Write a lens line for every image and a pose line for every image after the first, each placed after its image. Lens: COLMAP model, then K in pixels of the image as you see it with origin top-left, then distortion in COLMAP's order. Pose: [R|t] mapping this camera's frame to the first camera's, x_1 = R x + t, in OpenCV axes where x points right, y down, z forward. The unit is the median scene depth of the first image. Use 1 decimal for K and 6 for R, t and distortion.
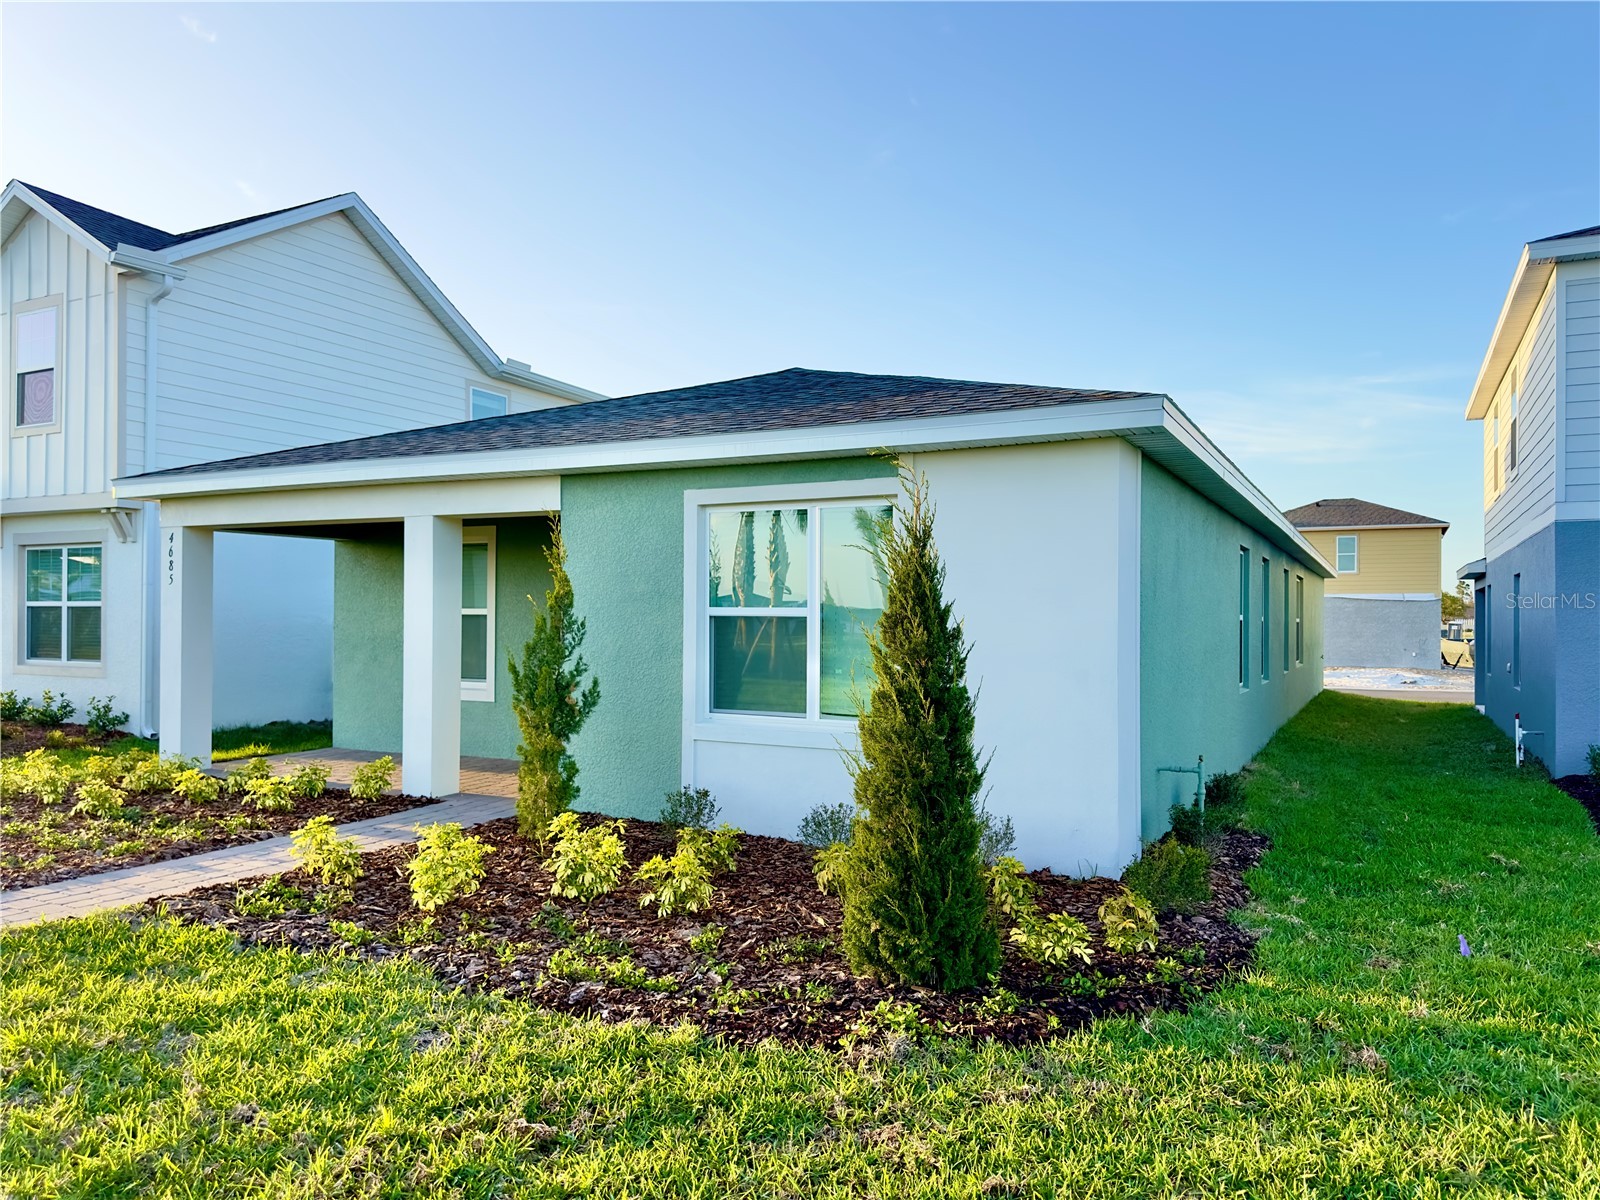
lens RADIAL K [[1125.3, 0, 794.7], [0, 1125.3, 606.5], [0, 0, 1]] dist [0.032918, -0.020149]
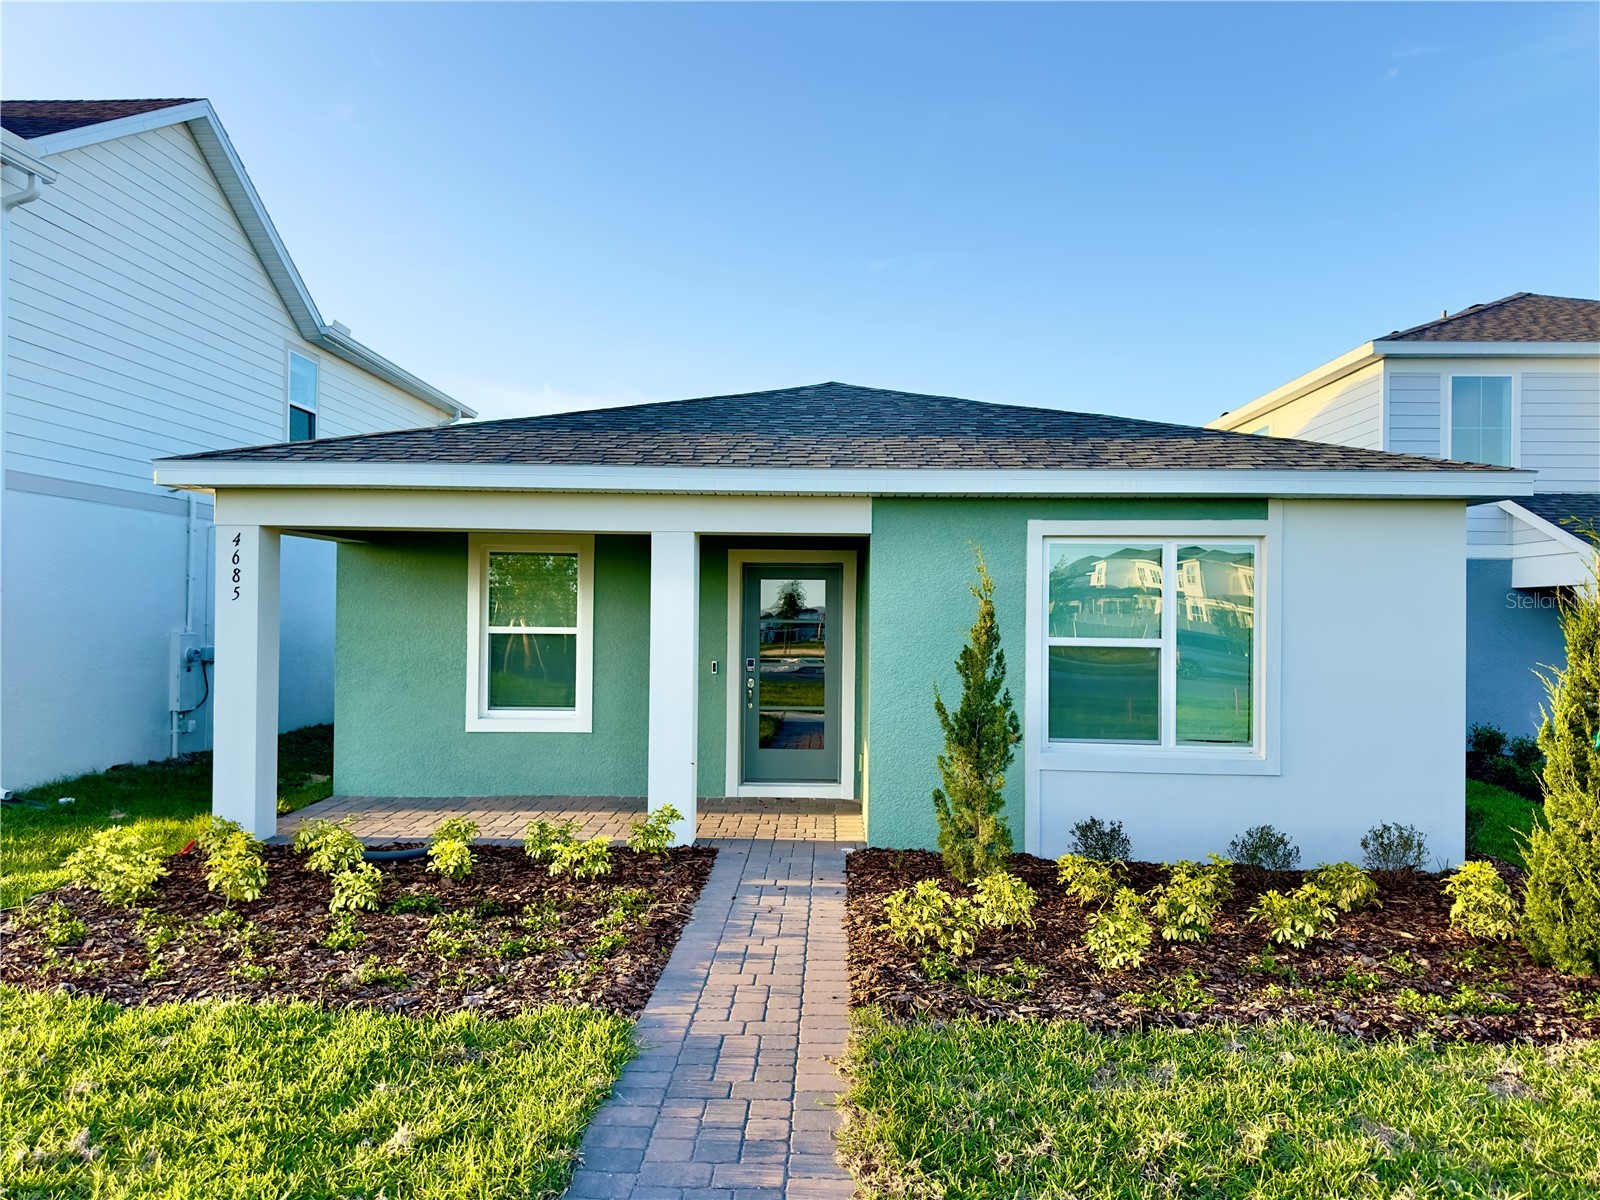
lens RADIAL K [[1125.3, 0, 793.7], [0, 1125.3, 601.1], [0, 0, 1]] dist [0.032918, -0.020149]
pose [[0.901919, 0.007691, 0.431836, -0.541323], [-0.009462, 0.999953, 0.001953, -0.023894], [-0.431801, -0.005848, 0.901950, 0.140524]]
